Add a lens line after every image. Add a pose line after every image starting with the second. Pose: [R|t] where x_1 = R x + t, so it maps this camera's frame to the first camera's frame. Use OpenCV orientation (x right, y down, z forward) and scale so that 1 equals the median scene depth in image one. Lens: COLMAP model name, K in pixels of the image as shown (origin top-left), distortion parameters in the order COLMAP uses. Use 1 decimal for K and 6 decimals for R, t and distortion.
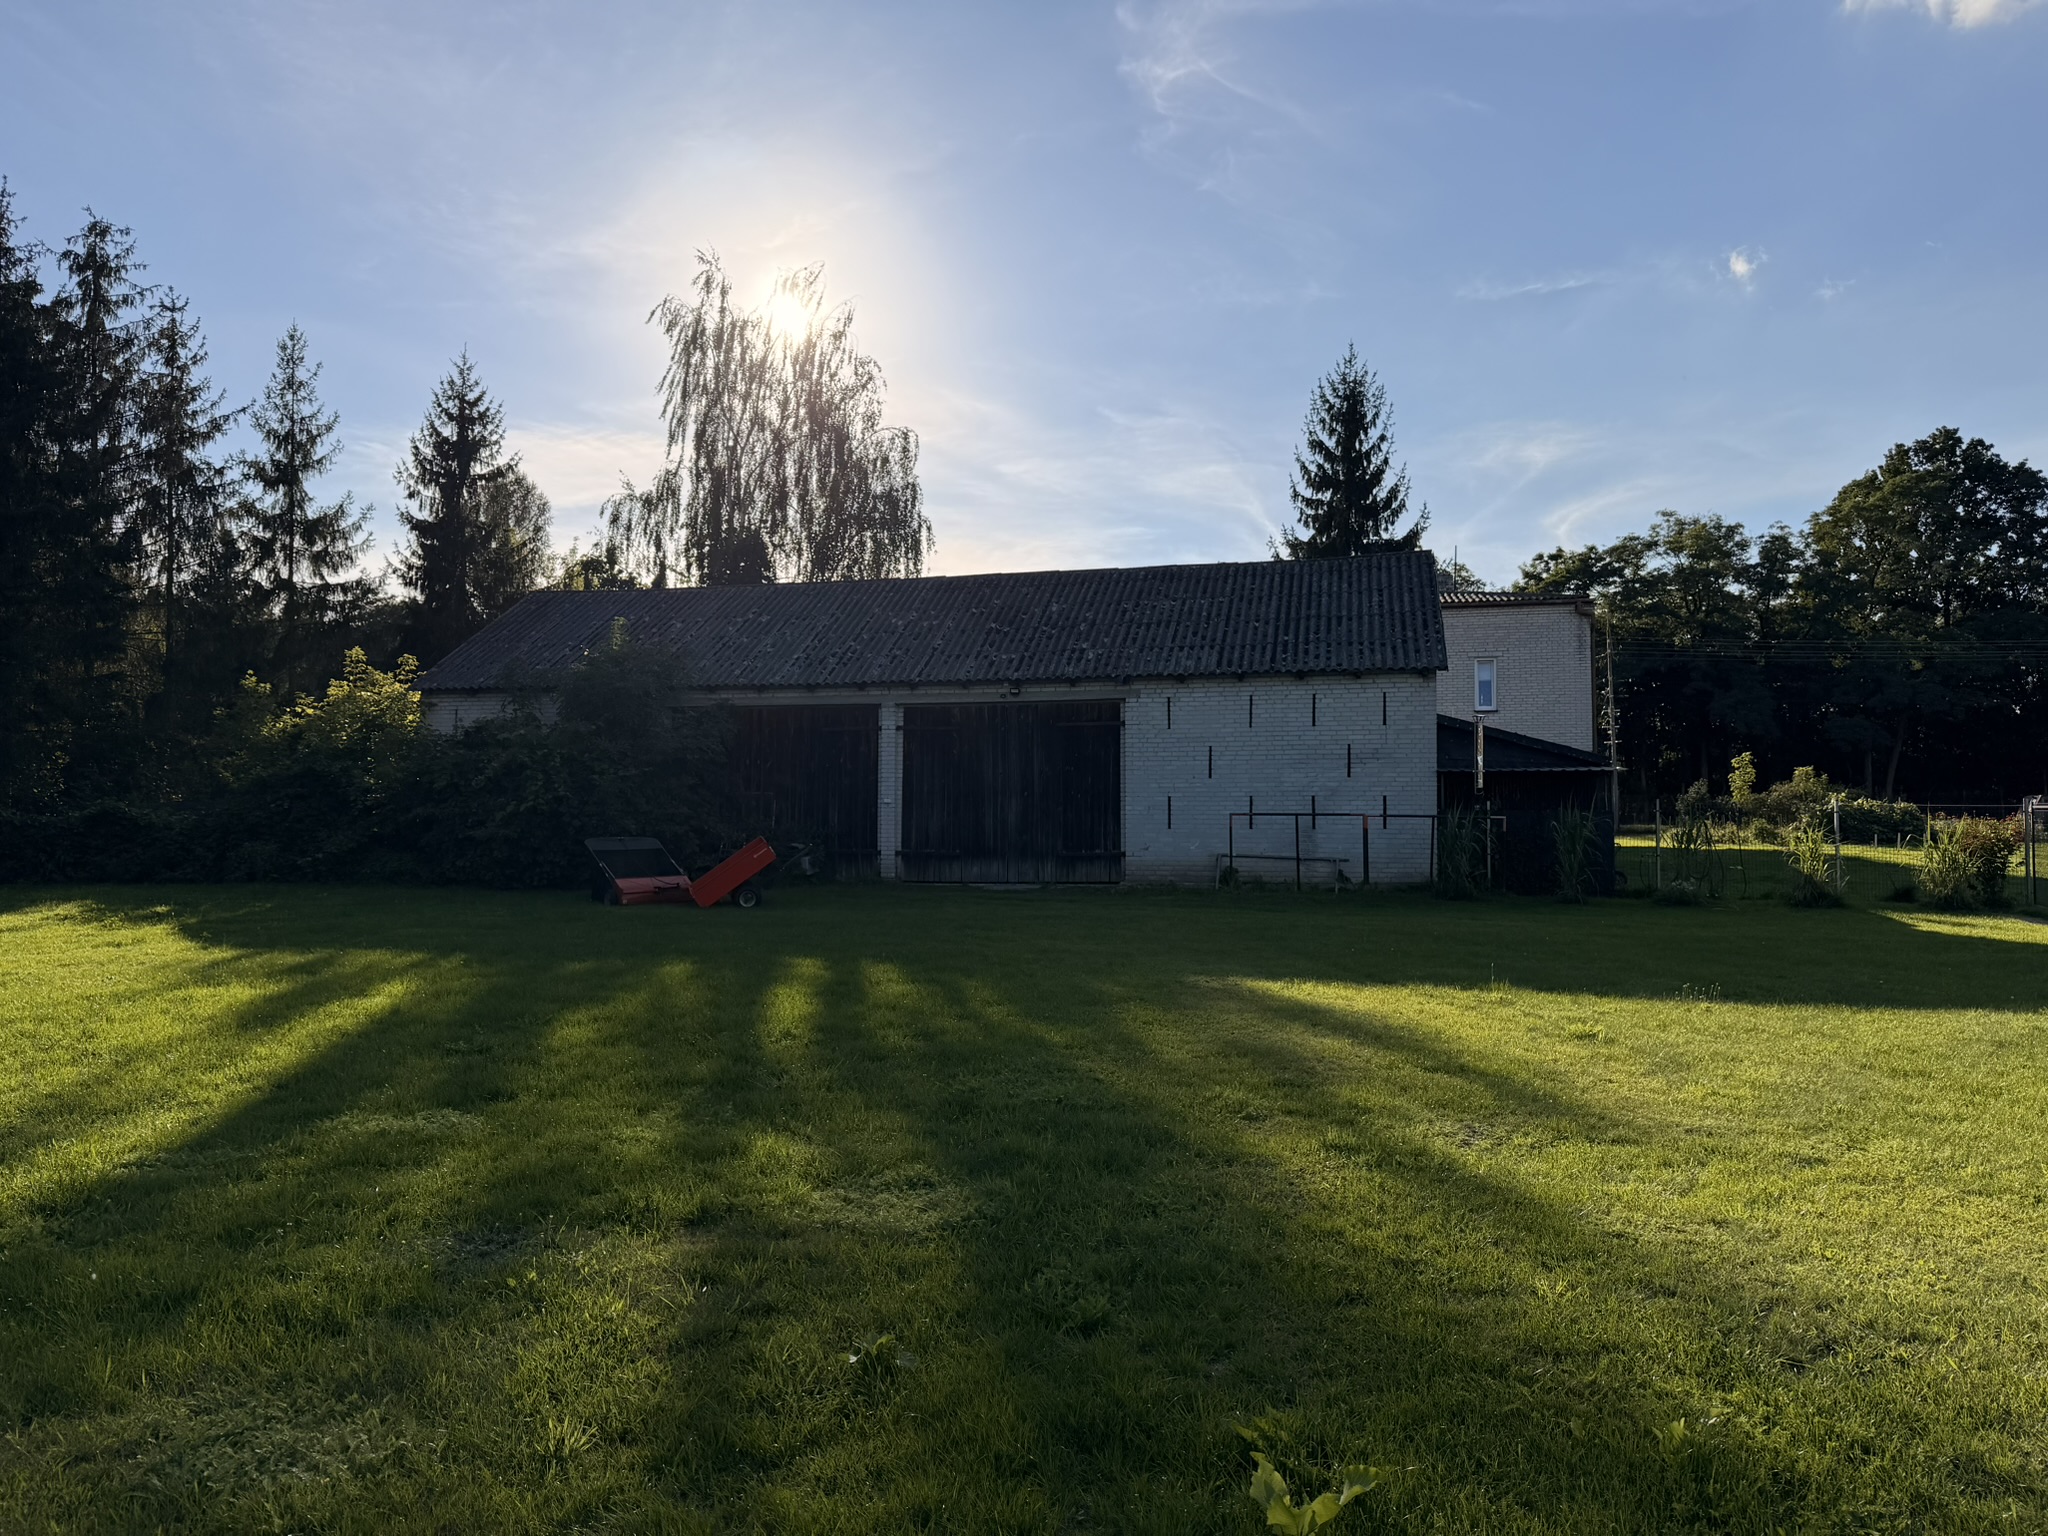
lens RADIAL K [[1414.2, 0, 1024.0], [0, 1414.2, 768.0], [0, 0, 1]] dist [0.081331, -0.093261]
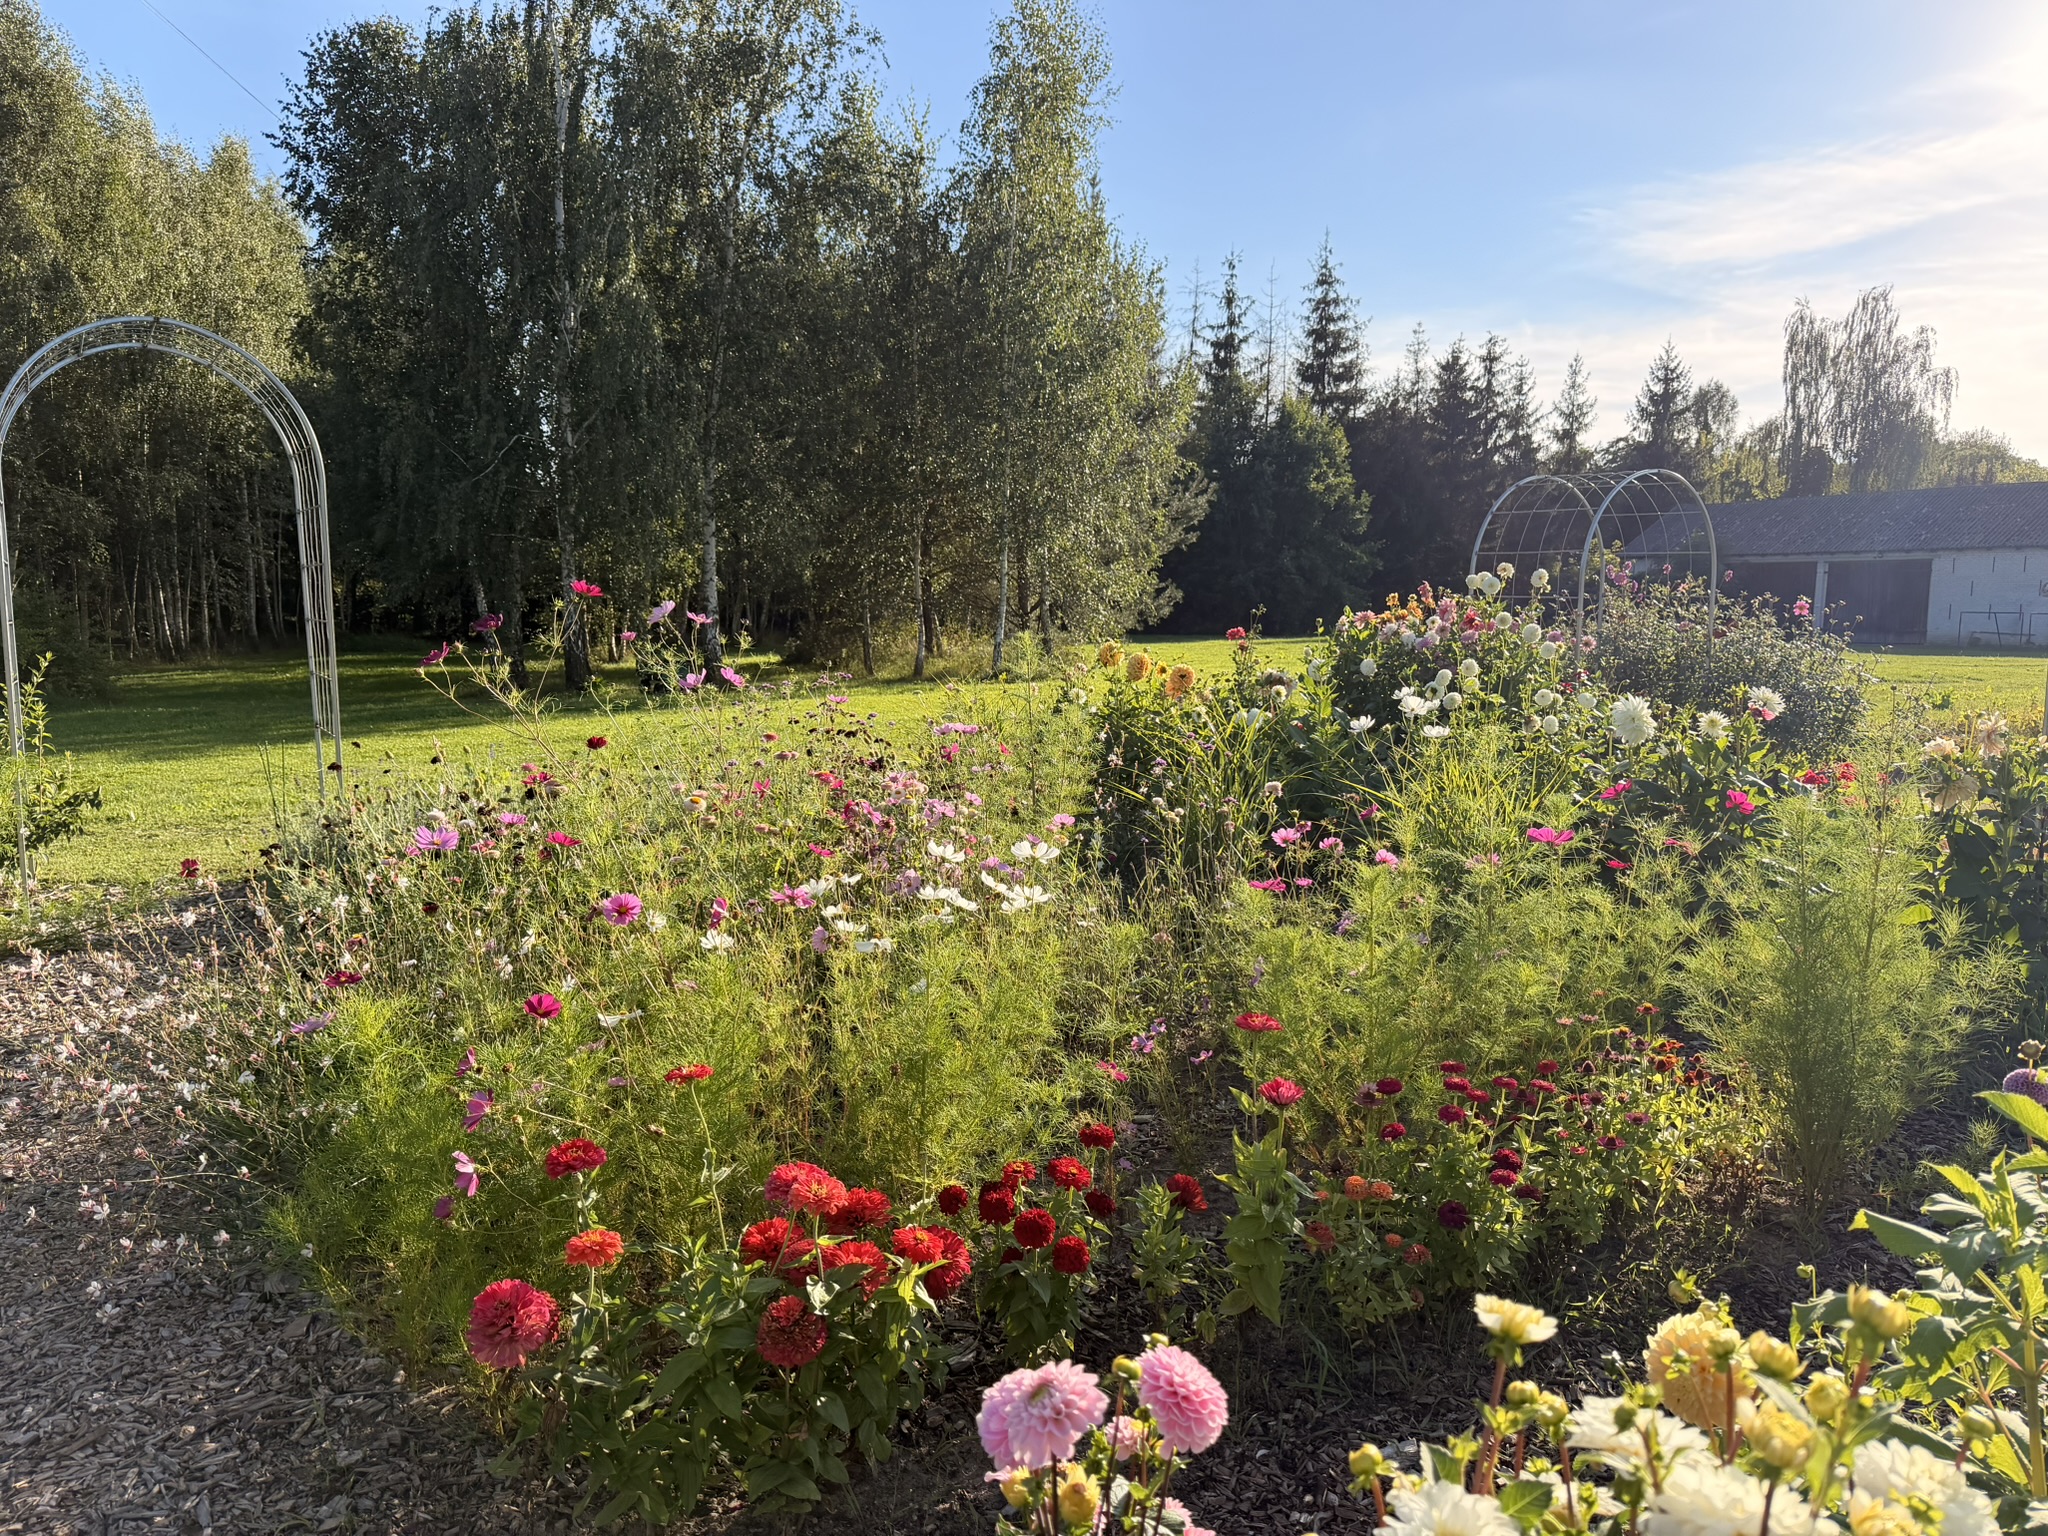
lens RADIAL K [[1414.2, 0, 1024.0], [0, 1414.2, 768.0], [0, 0, 1]] dist [0.081331, -0.093261]
pose [[0.682406, 0.089898, -0.725424, 0.442125], [0.014393, 0.990564, 0.136294, -0.030228], [0.730832, -0.103449, 0.674673, -0.918223]]
